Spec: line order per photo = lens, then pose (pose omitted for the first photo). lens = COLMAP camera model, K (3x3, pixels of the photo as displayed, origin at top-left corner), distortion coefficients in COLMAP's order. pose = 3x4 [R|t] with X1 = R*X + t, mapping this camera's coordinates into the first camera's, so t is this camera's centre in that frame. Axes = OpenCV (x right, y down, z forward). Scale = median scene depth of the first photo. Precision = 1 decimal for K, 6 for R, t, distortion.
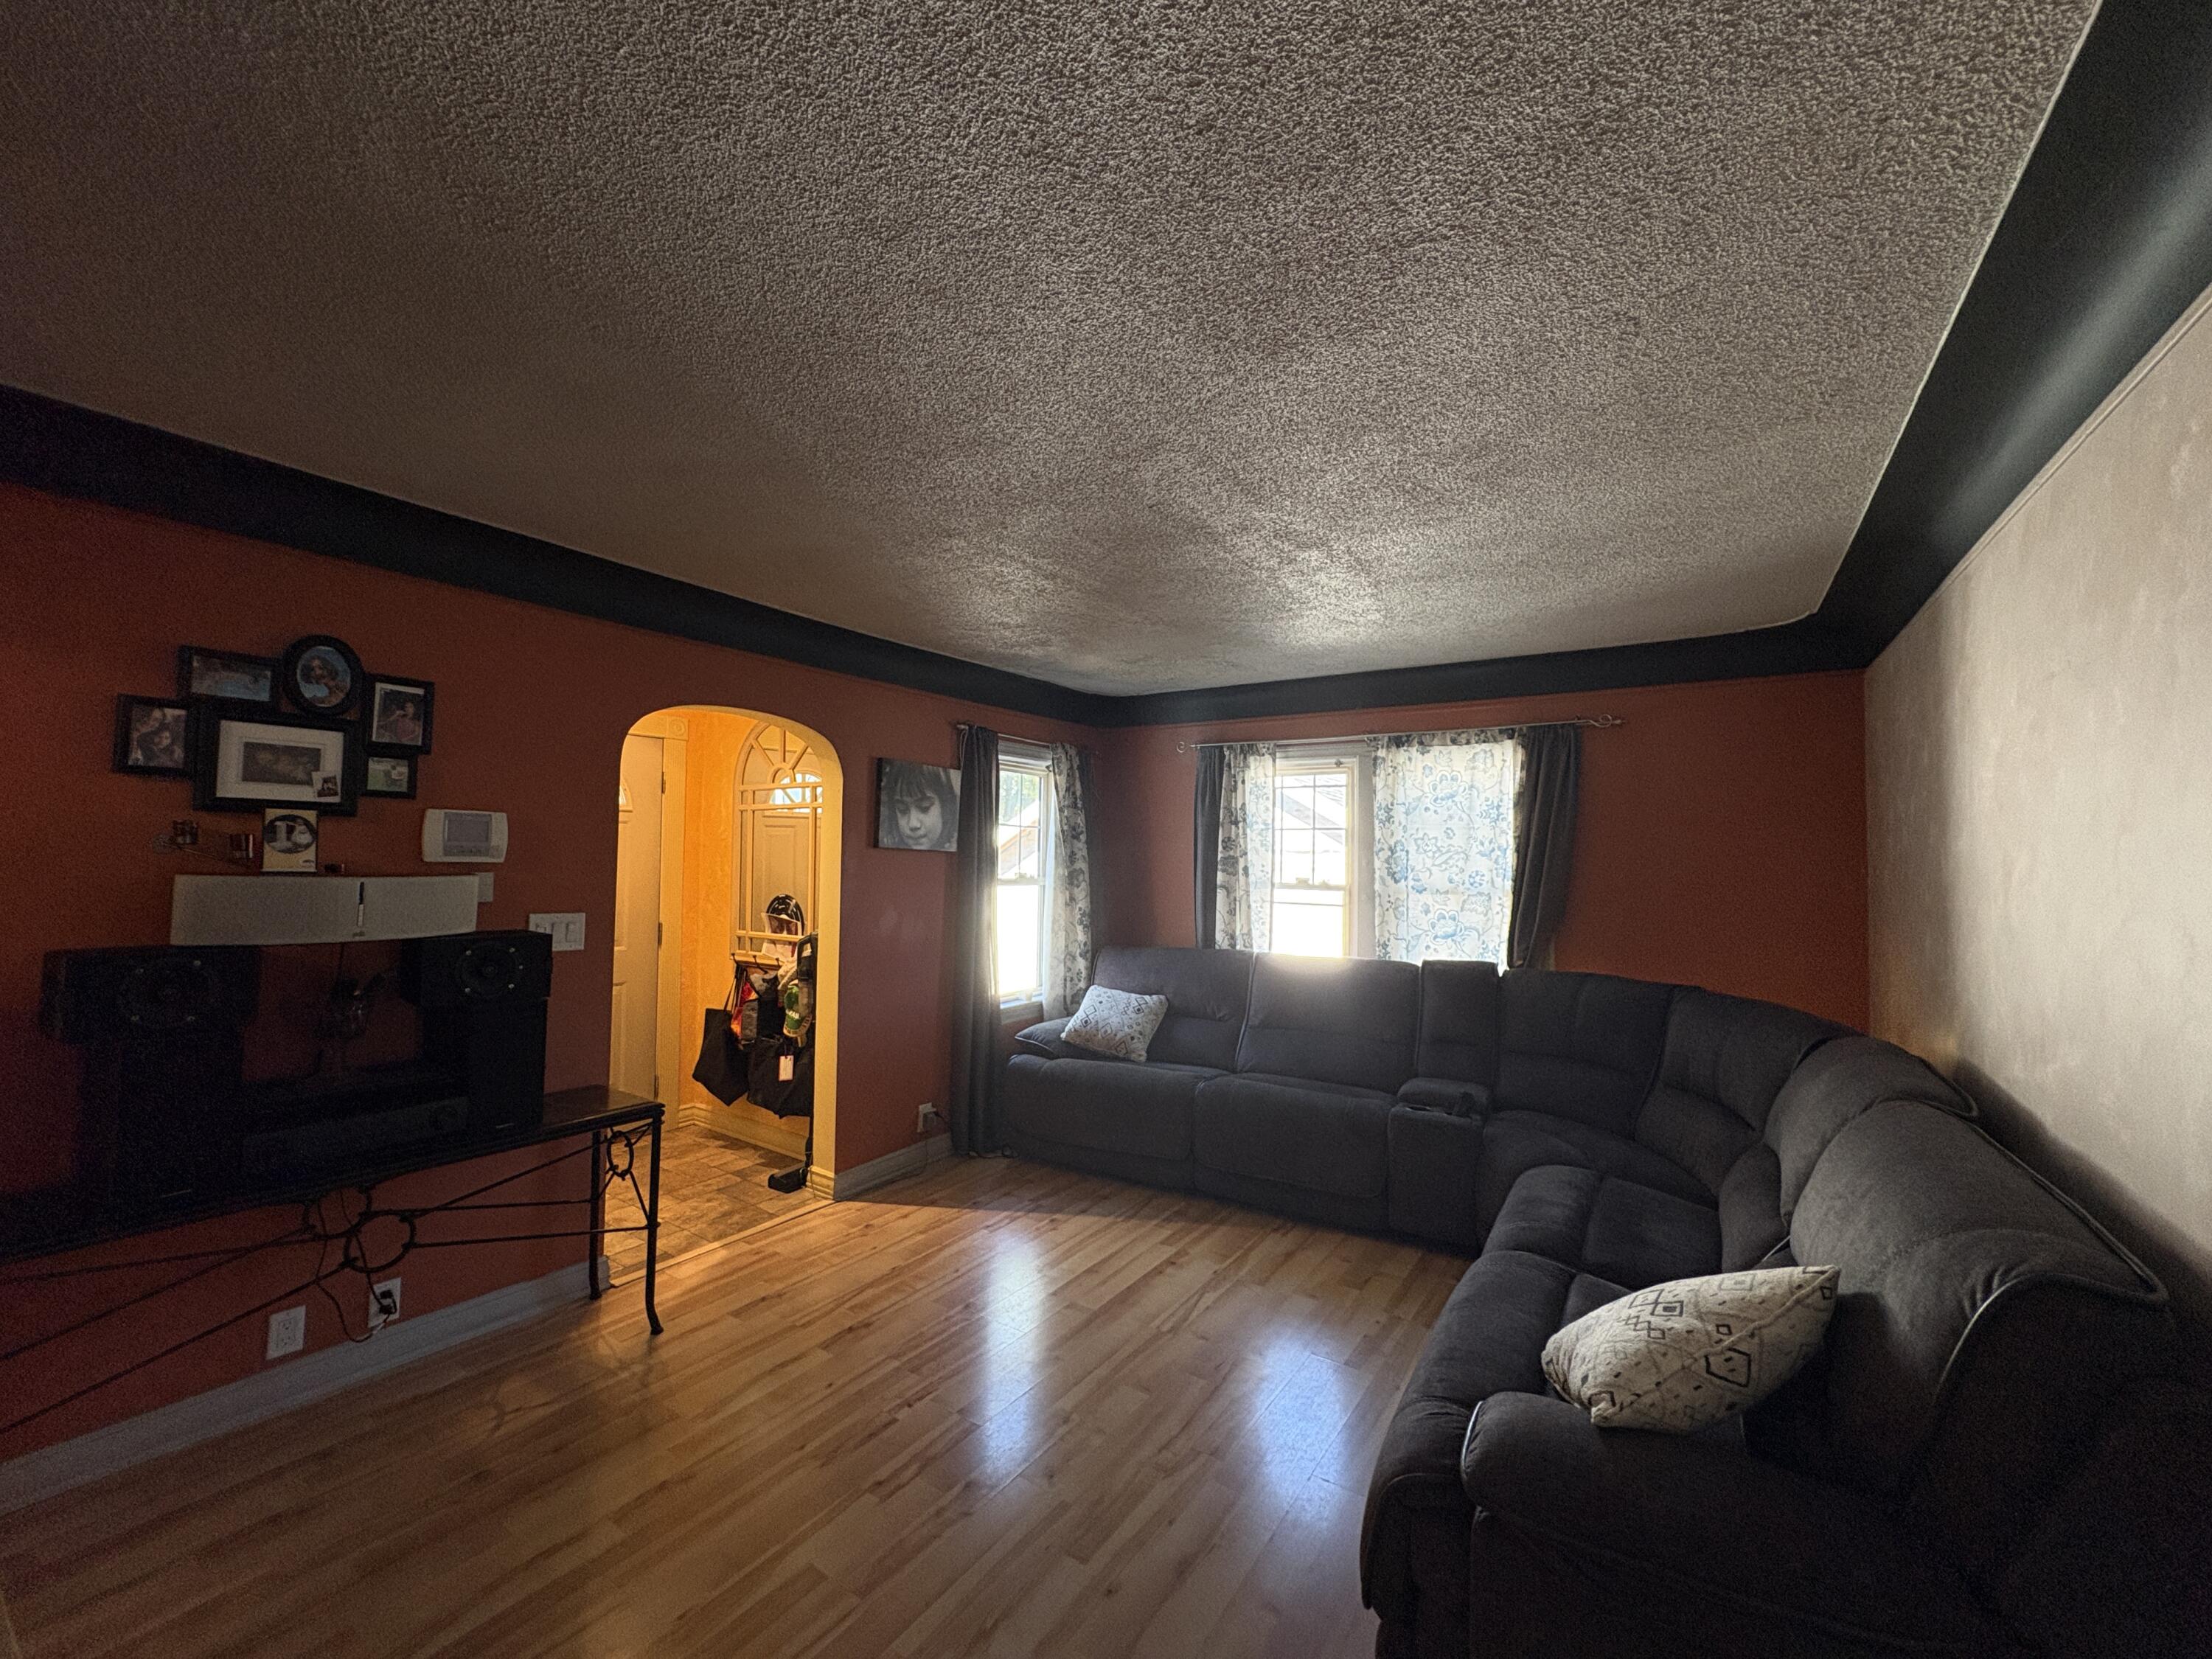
lens RADIAL K [[878.8, 0, 1108.1], [0, 878.8, 832.9], [0, 0, 1]] dist [0.001626, -0.001175]
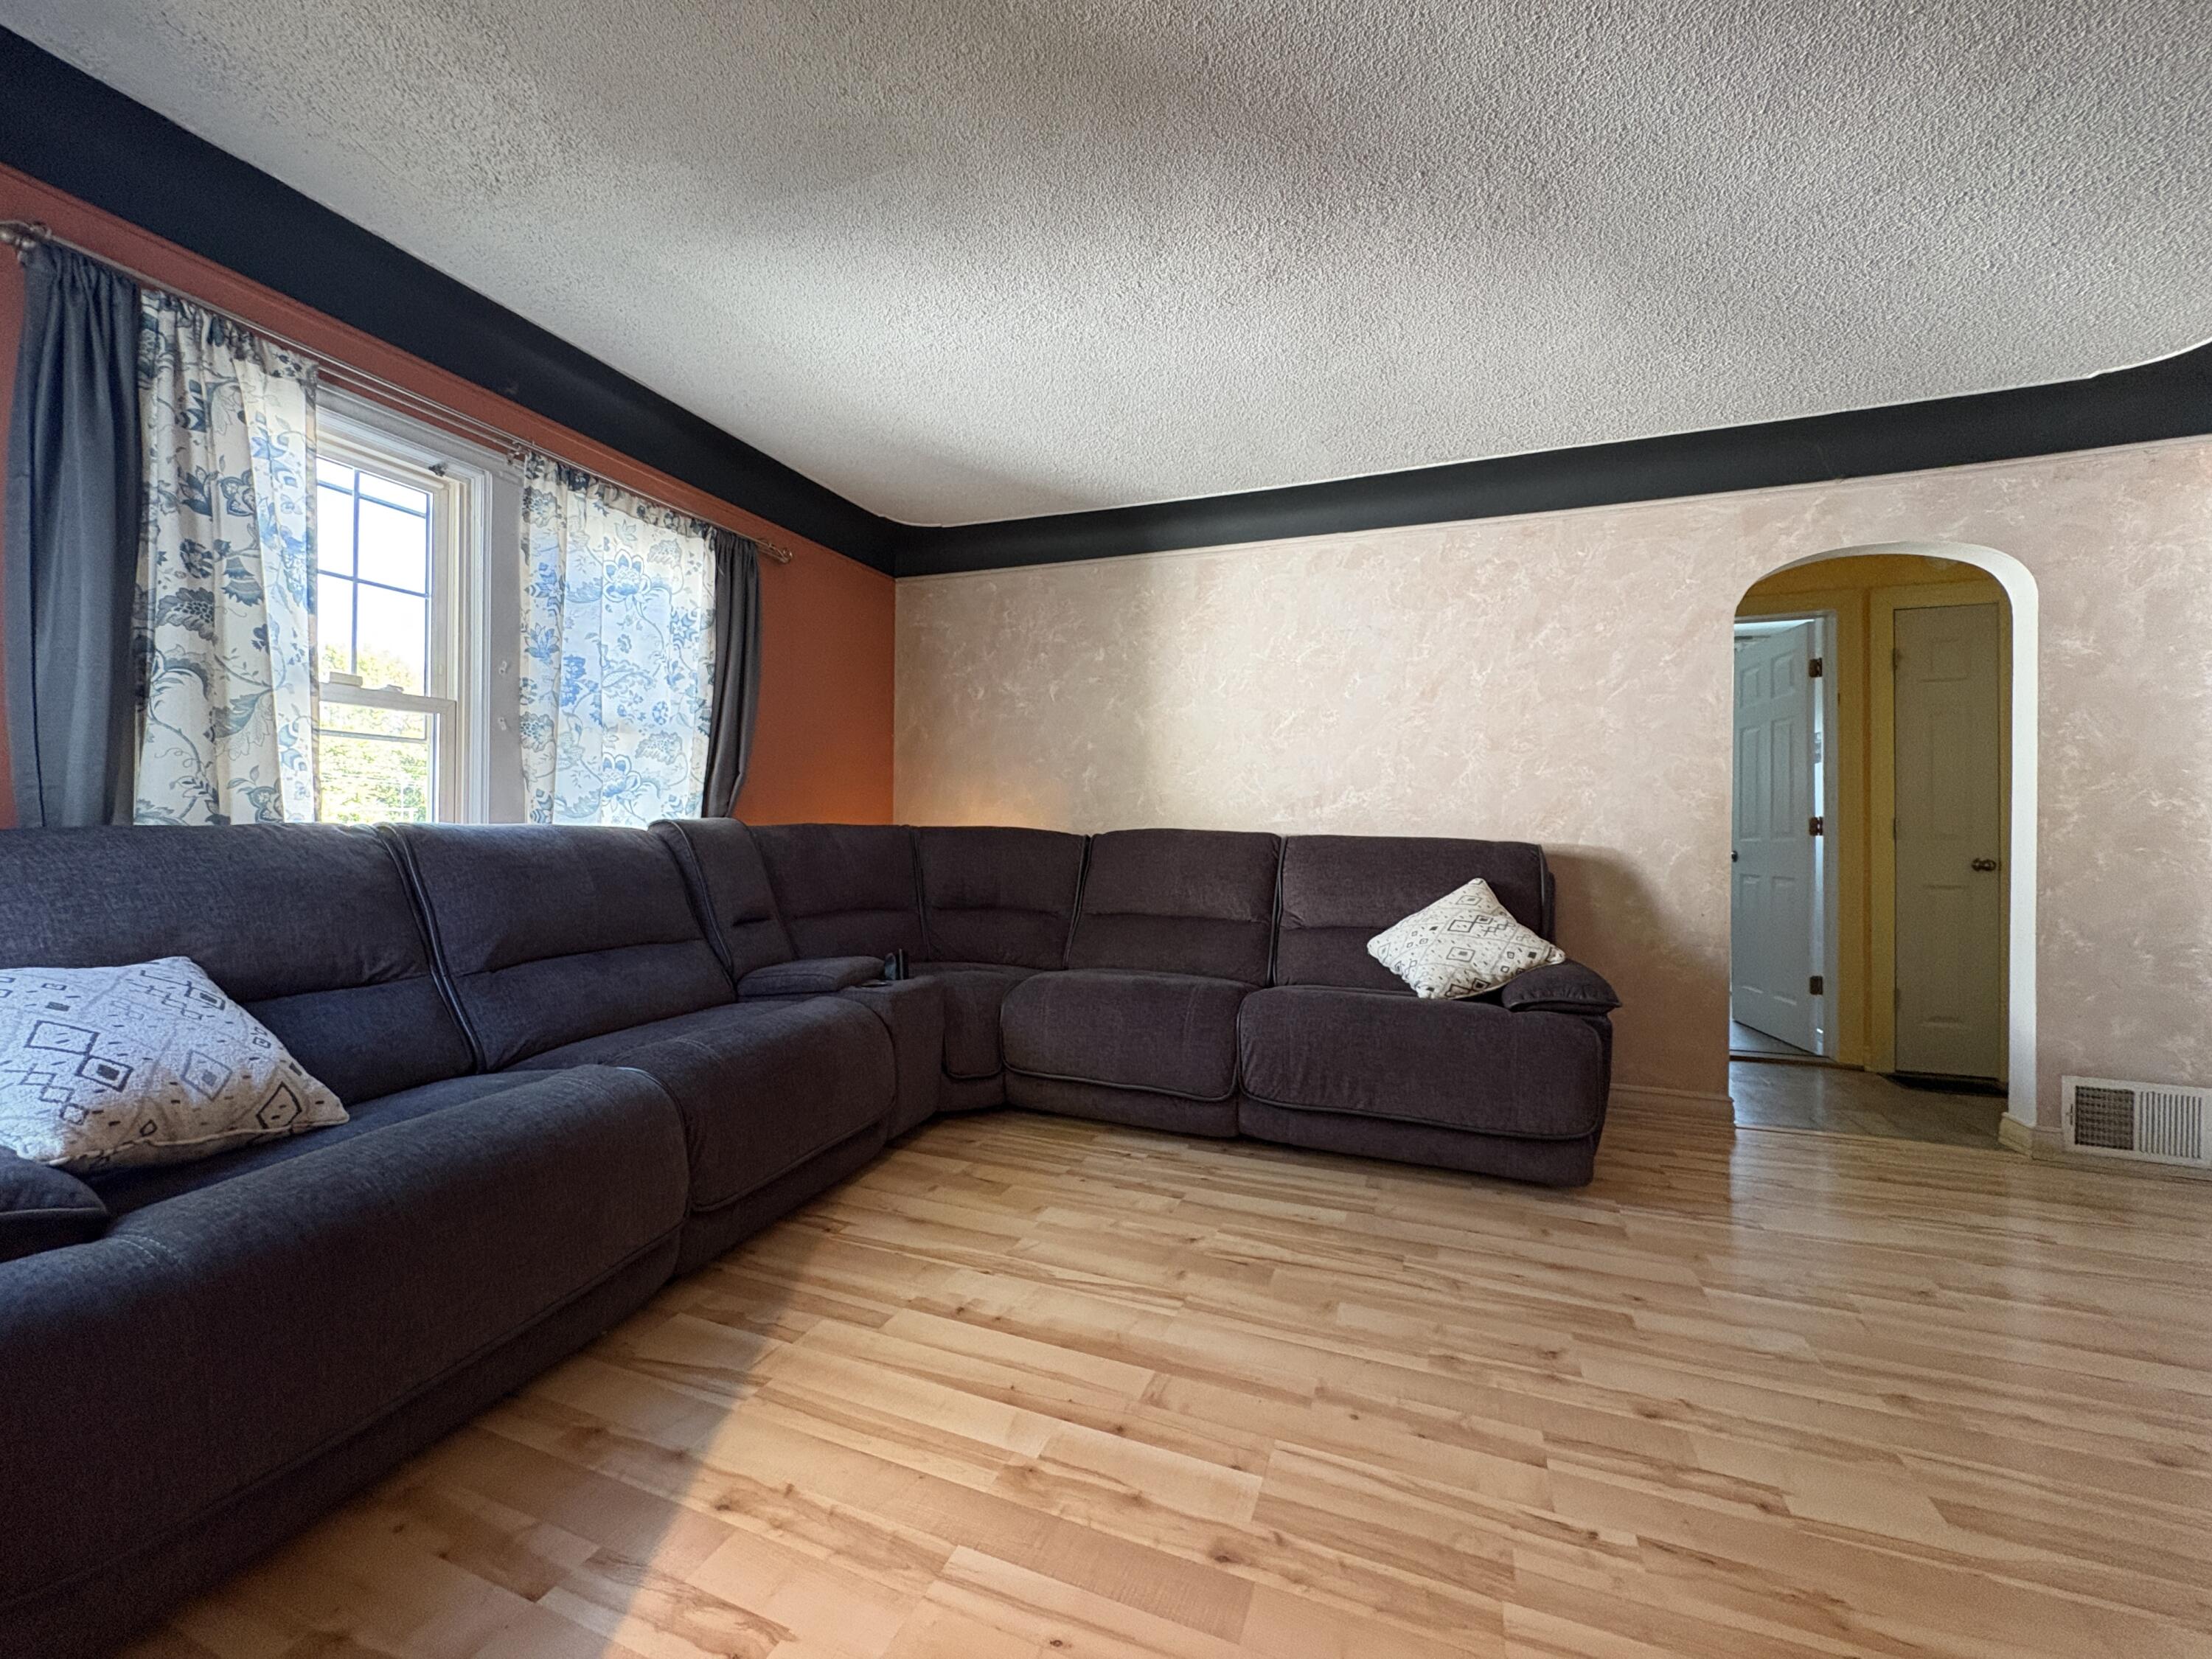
lens RADIAL K [[878.8, 0, 1104.3], [0, 878.8, 830.1], [0, 0, 1]] dist [0.001626, -0.001175]
pose [[-0.214744, -0.013419, 0.976578, -0.408540], [-0.041370, 0.999133, 0.004632, 0.142372], [-0.975794, -0.039406, -0.215113, 0.859324]]
